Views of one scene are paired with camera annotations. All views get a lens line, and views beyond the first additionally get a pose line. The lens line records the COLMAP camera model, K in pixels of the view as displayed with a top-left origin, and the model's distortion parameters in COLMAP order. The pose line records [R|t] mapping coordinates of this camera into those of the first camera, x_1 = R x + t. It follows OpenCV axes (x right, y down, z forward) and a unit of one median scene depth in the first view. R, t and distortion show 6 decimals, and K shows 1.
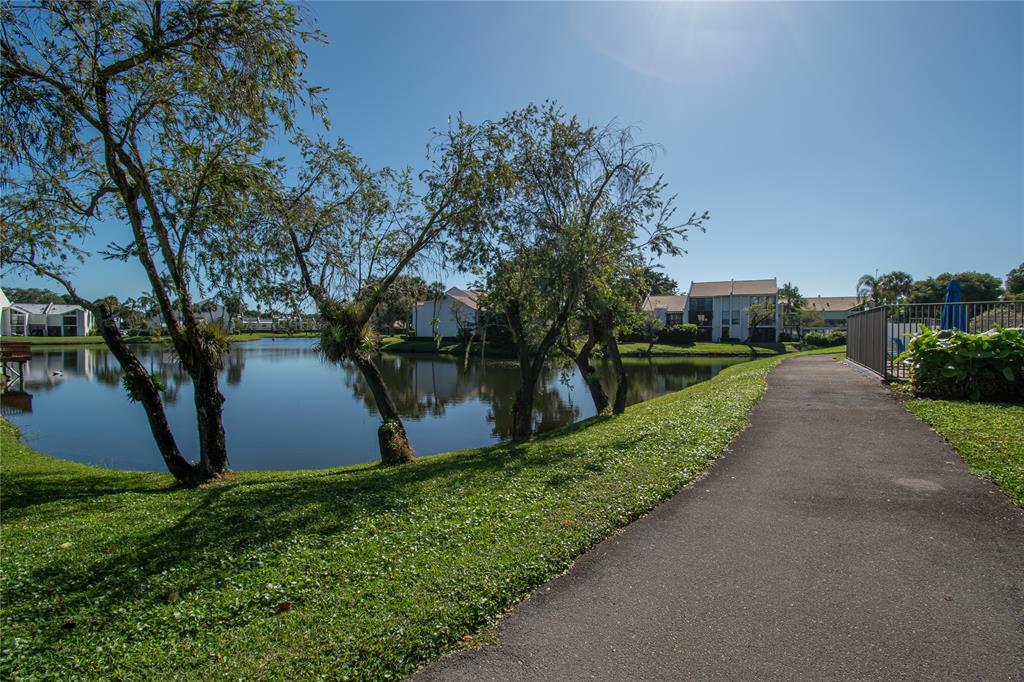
lens RADIAL K [[456.1, 0, 517.0], [0, 456.1, 340.9], [0, 0, 1]] dist [0.013844, -0.020780]
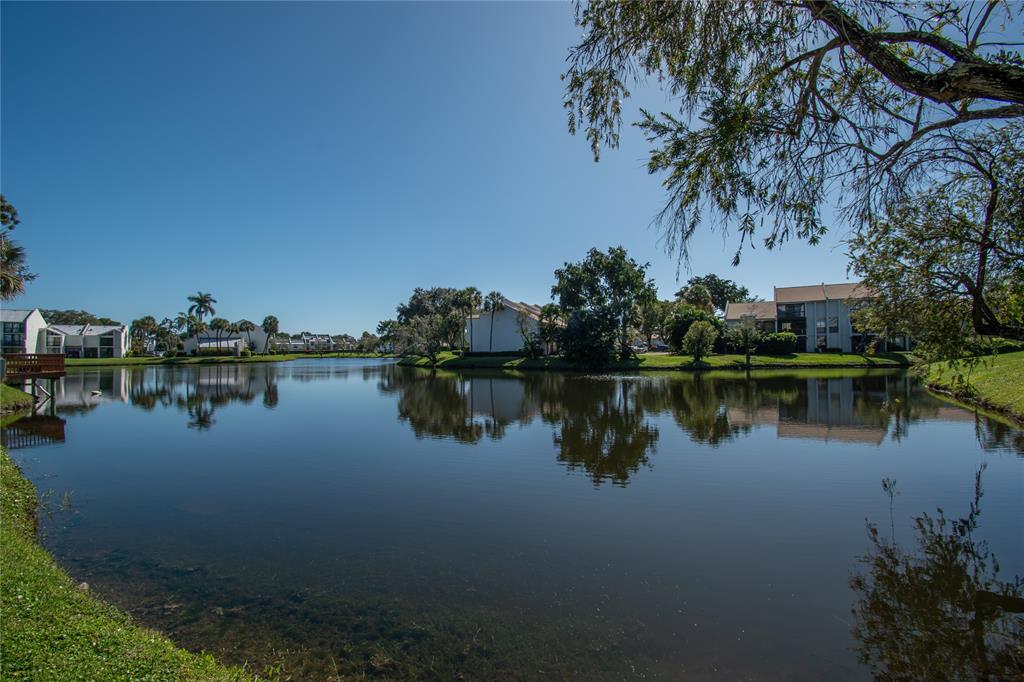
lens RADIAL K [[456.1, 0, 517.0], [0, 456.1, 340.9], [0, 0, 1]] dist [0.013844, -0.020780]
pose [[0.999028, -0.014714, -0.041552, -0.092896], [0.012918, 0.998984, -0.043169, 0.009485], [0.042145, 0.042590, 0.998203, 0.087664]]
